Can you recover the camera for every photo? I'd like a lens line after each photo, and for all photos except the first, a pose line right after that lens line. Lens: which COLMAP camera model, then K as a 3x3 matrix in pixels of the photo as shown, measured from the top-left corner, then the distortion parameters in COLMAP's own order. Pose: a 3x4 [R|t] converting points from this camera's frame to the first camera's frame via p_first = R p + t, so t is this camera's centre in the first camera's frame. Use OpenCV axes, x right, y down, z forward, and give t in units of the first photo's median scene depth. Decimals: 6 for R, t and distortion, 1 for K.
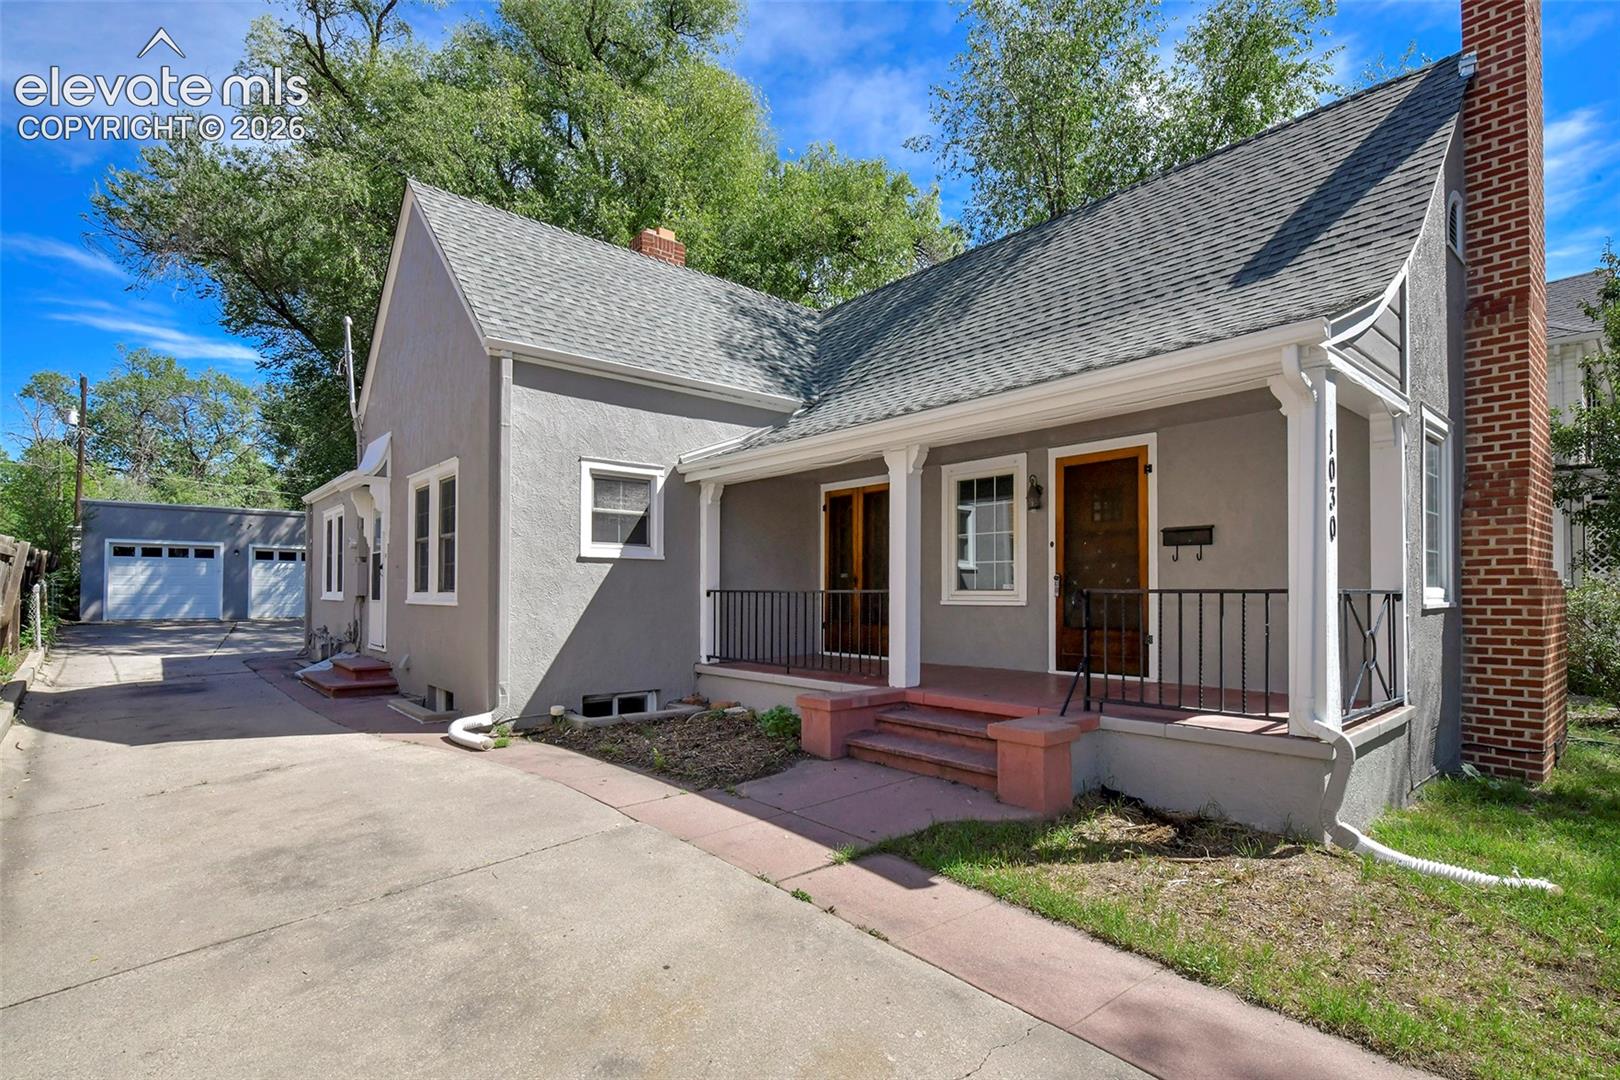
lens RADIAL K [[790.3, 0, 798.8], [0, 790.3, 579.9], [0, 0, 1]] dist [-0.003454, -0.000259]
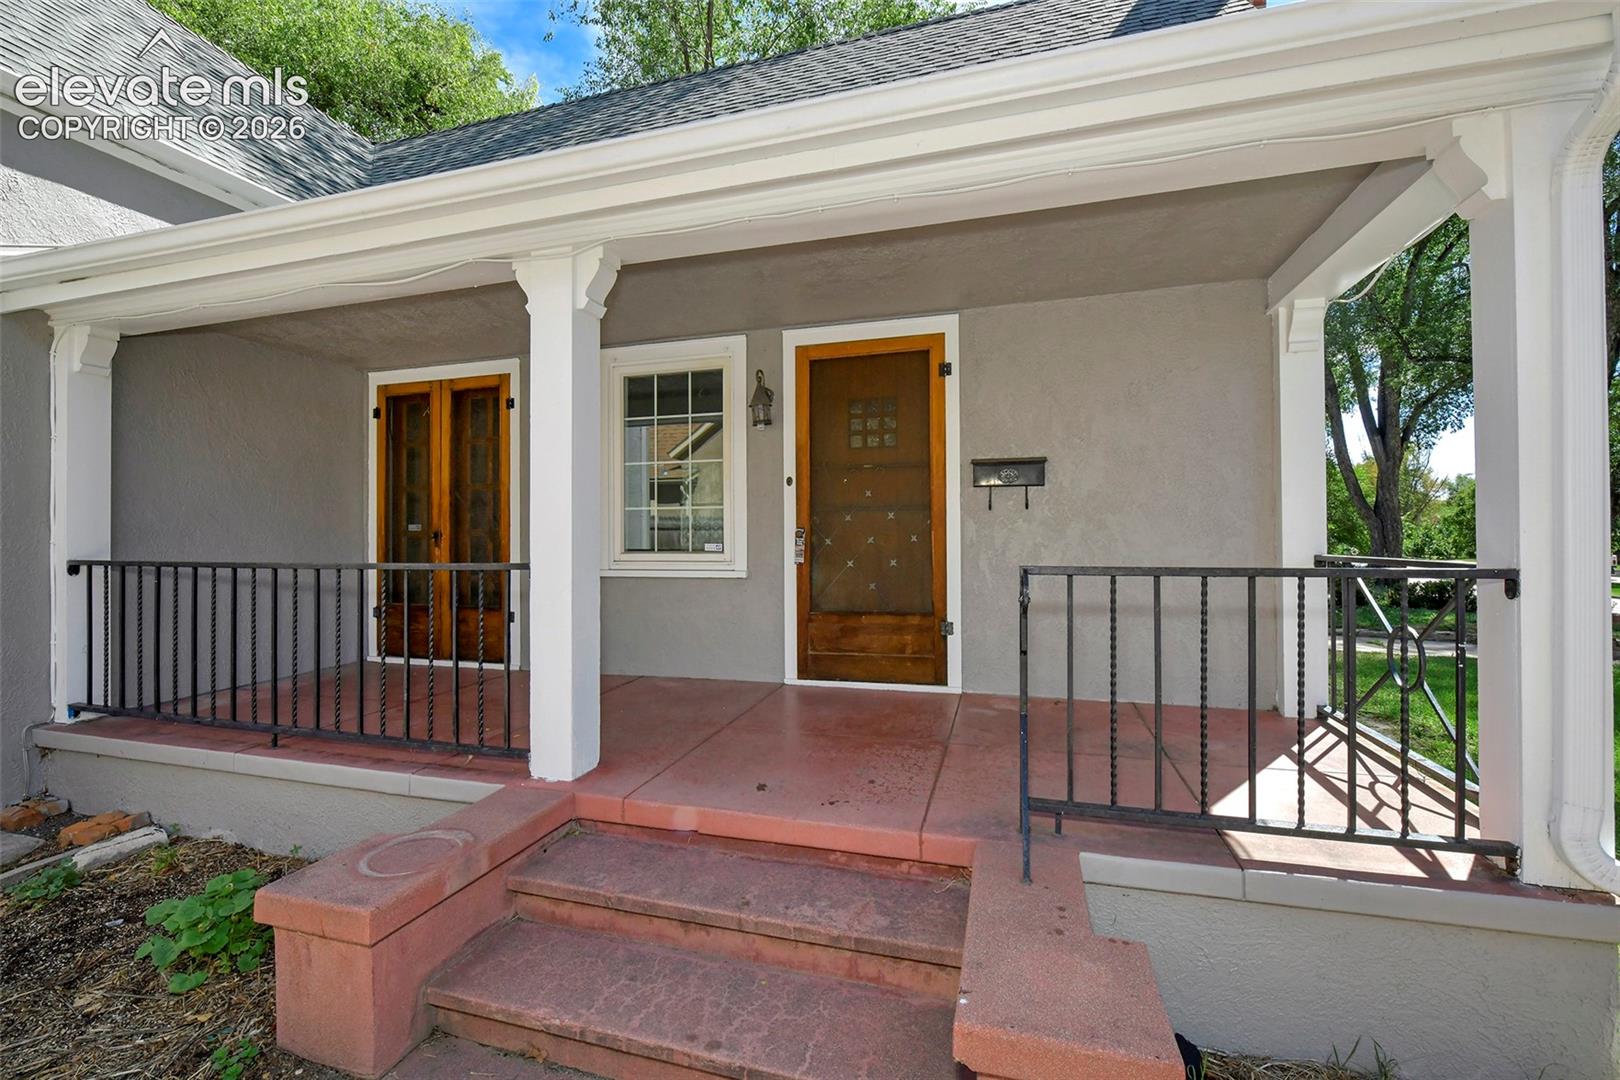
lens RADIAL K [[702.5, 0, 810.0], [0, 702.5, 540.0], [0, 0, 1]] dist [-0.011076, -0.000163]
pose [[0.840830, -0.003745, 0.541286, 0.026592], [-0.001857, 0.999950, 0.009803, -0.003507], [-0.541296, -0.009247, 0.840781, 0.476242]]
